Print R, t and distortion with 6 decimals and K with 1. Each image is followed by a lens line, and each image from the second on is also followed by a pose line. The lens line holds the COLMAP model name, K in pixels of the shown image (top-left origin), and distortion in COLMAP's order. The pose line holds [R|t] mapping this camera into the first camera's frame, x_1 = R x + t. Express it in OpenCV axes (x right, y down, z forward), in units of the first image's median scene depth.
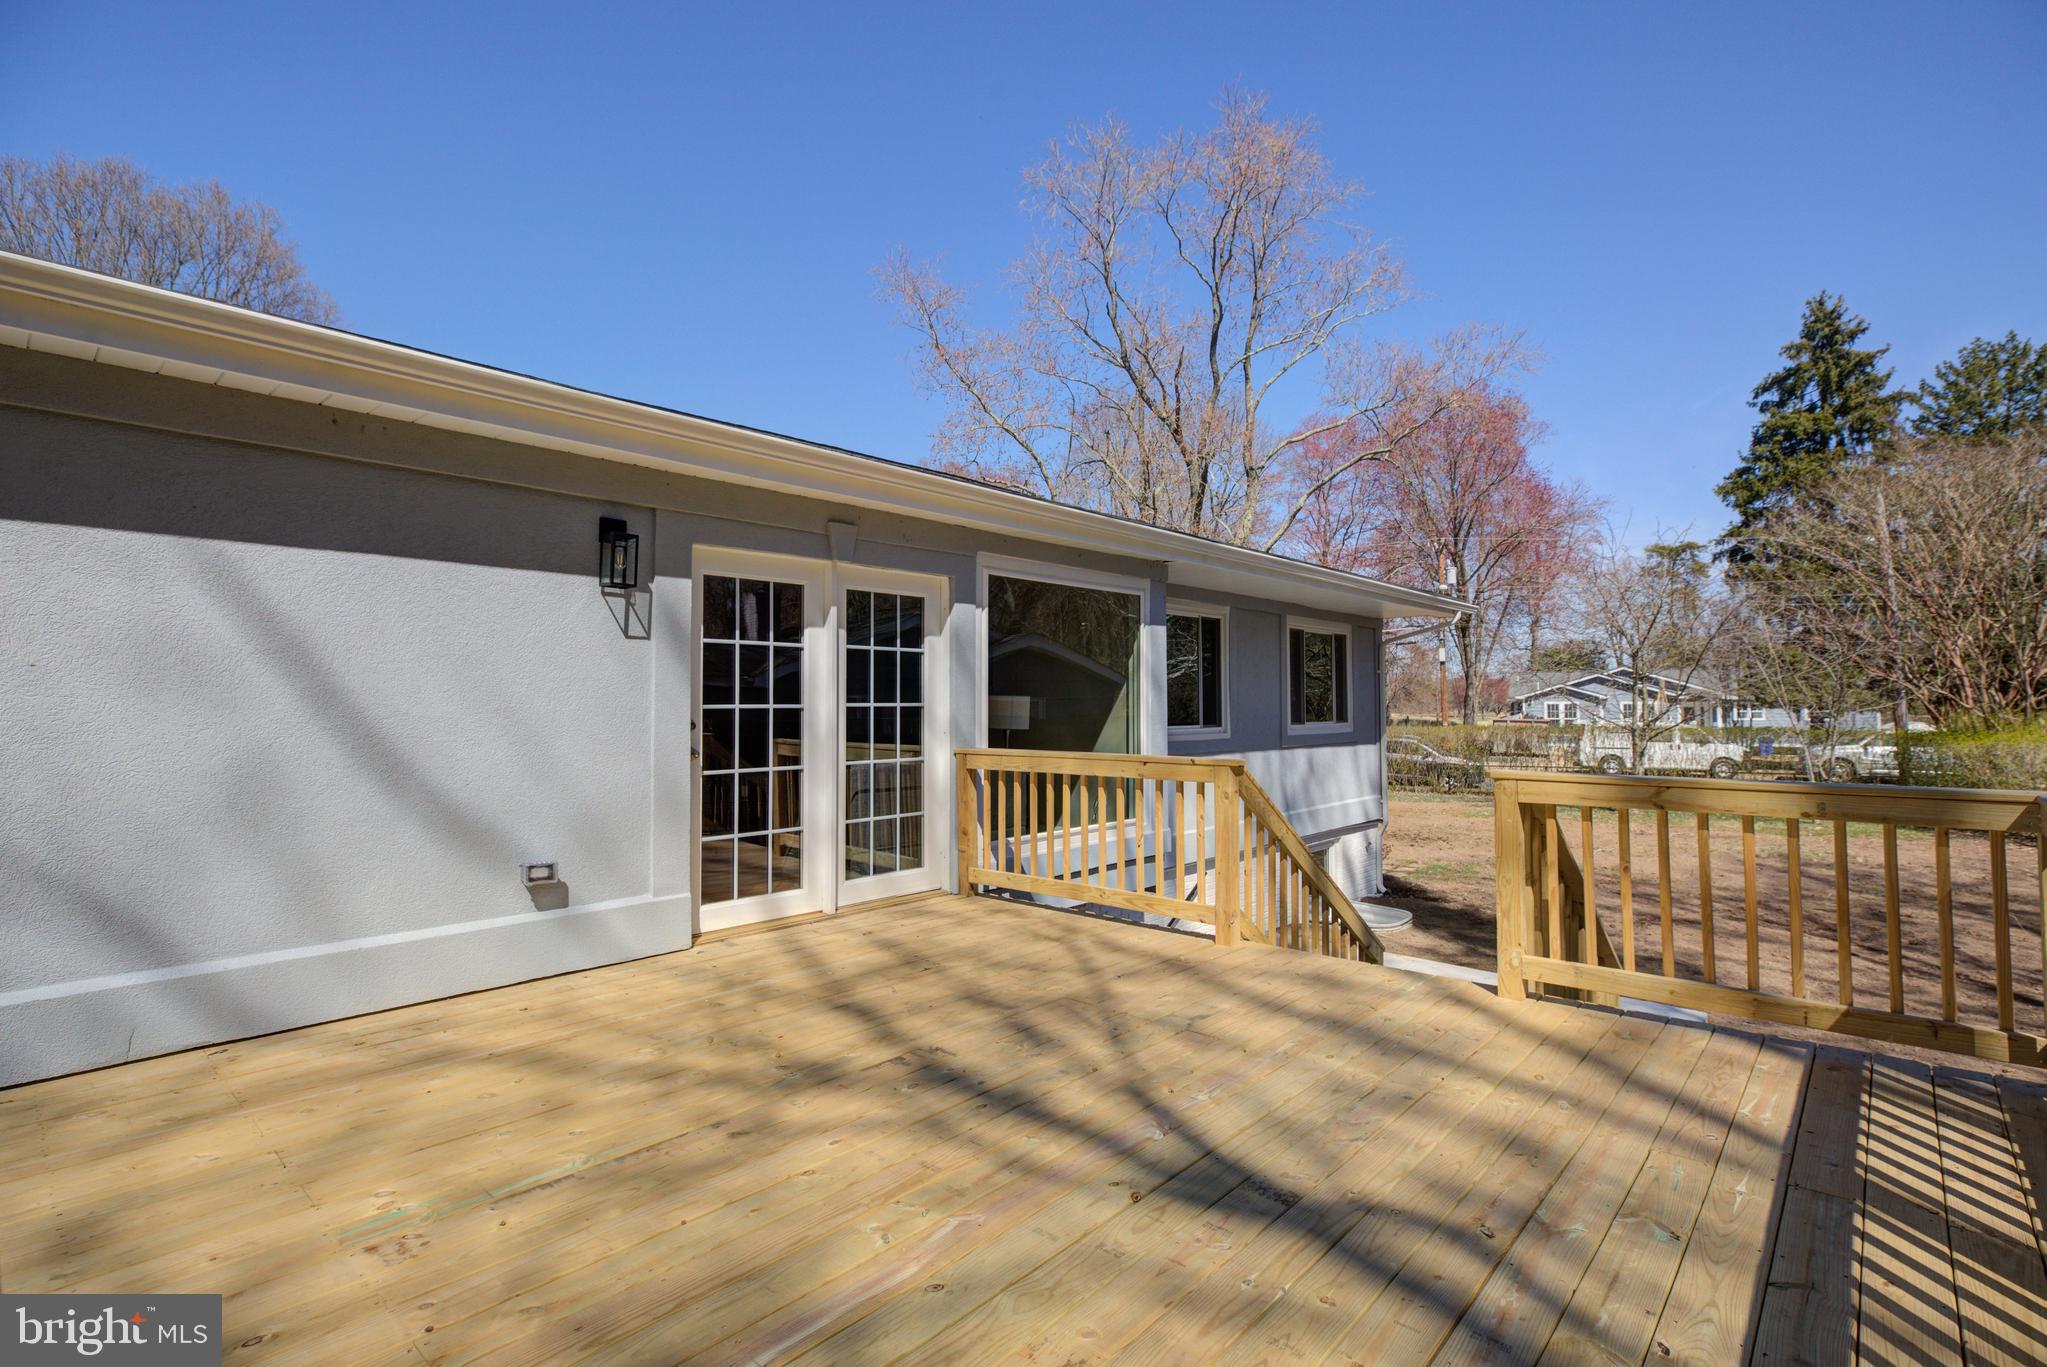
lens RADIAL K [[948.5, 0, 1024.7], [0, 948.5, 661.3], [0, 0, 1]] dist [-0.005757, 0.000753]
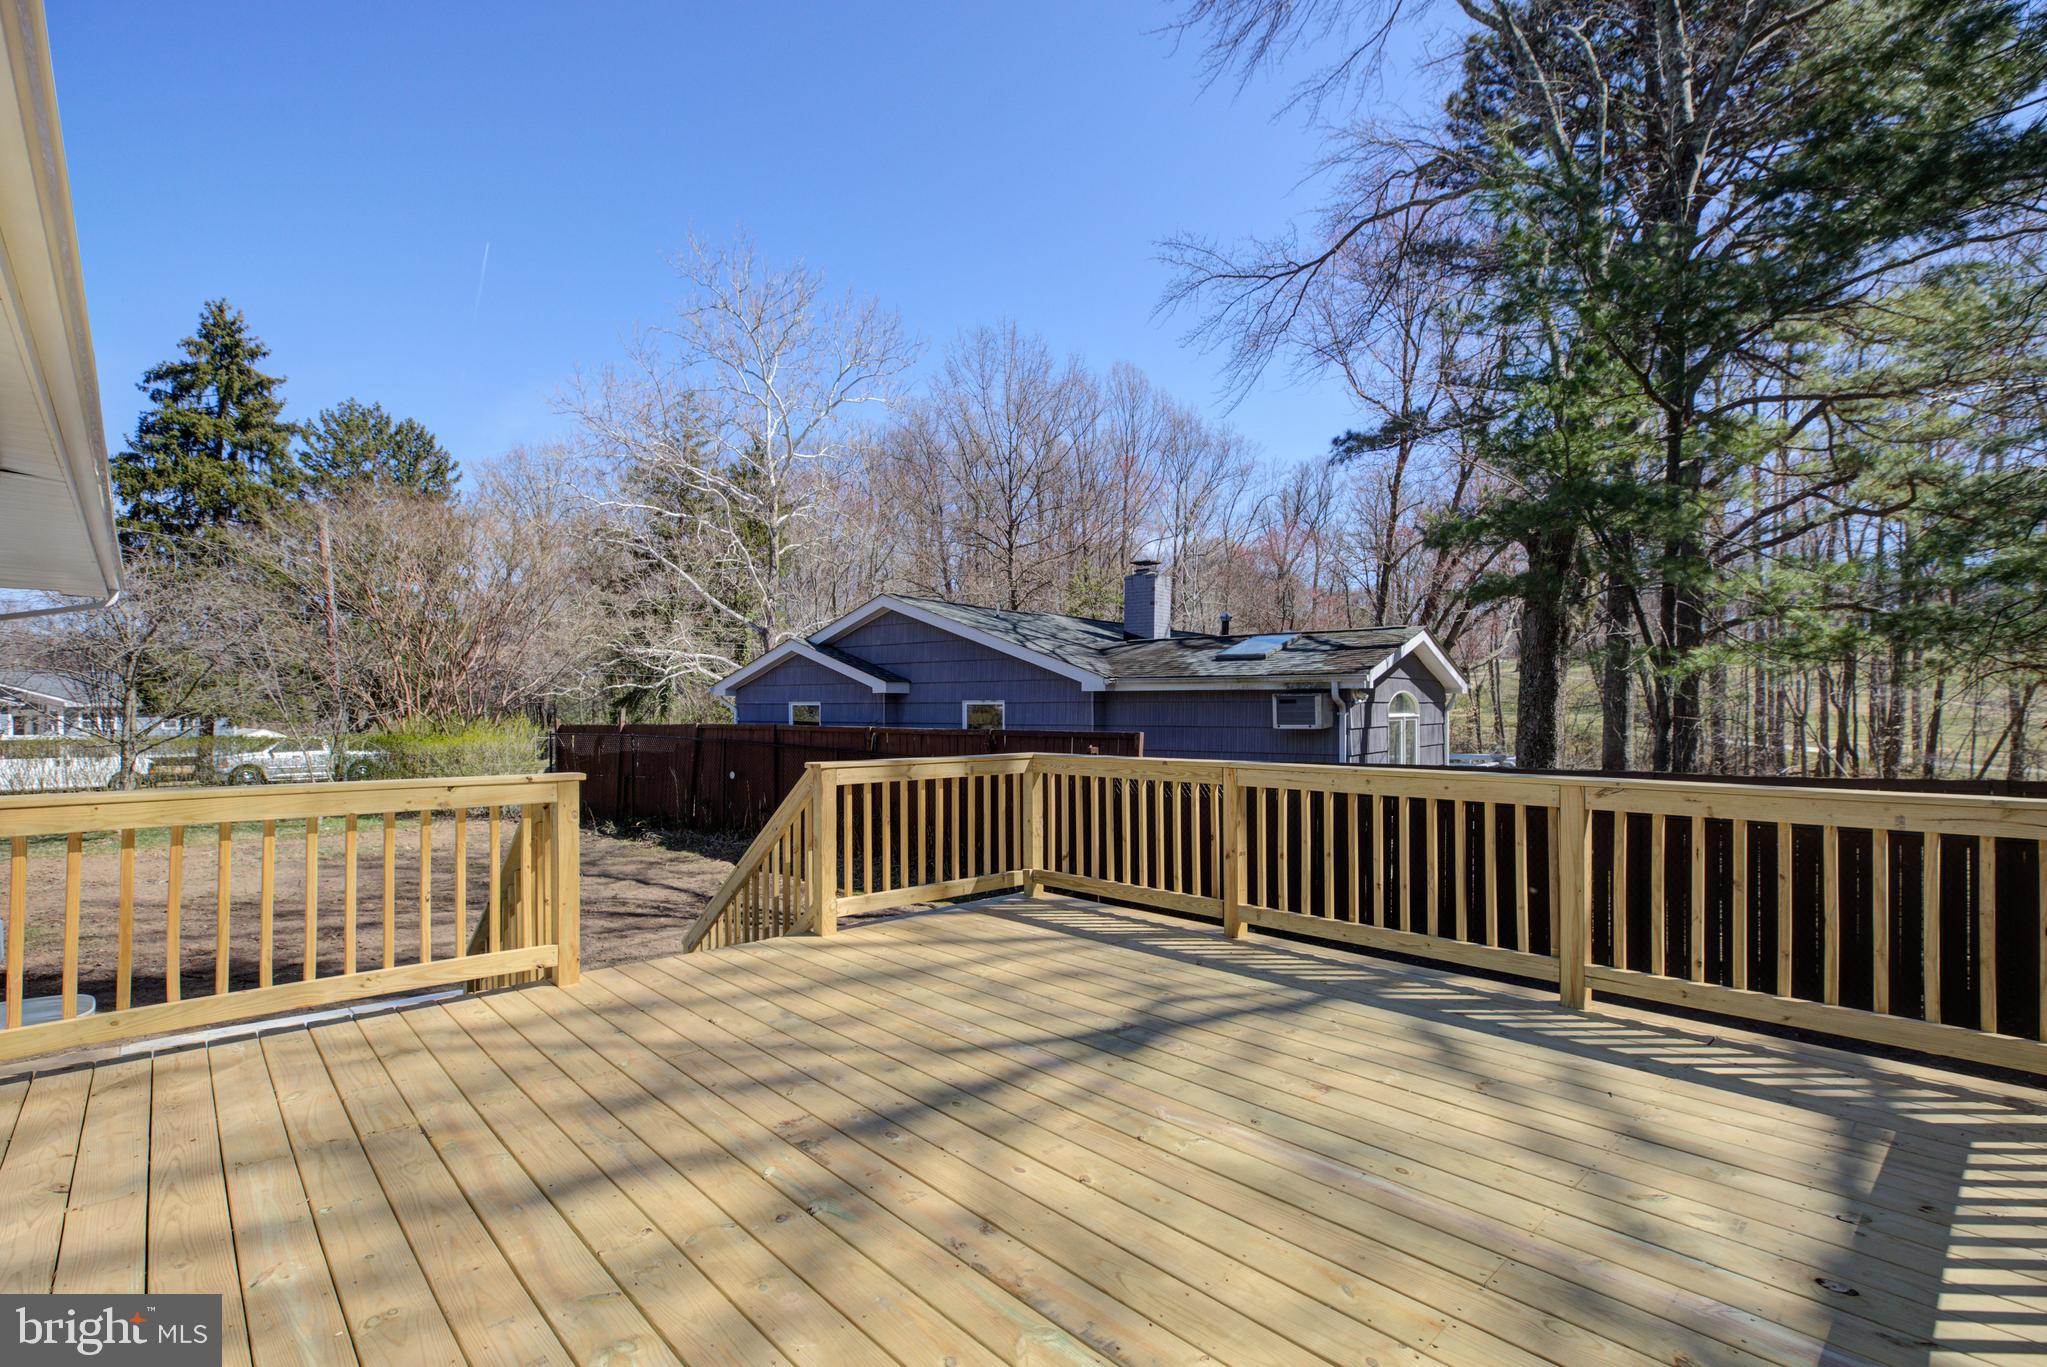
lens RADIAL K [[948.5, 0, 1020.4], [0, 948.5, 697.1], [0, 0, 1]] dist [-0.005757, 0.000753]
pose [[0.090016, 0.013649, 0.995847, -1.041760], [-0.042816, 0.999035, -0.009822, 0.036846], [-0.995020, -0.041754, 0.090514, 0.850801]]
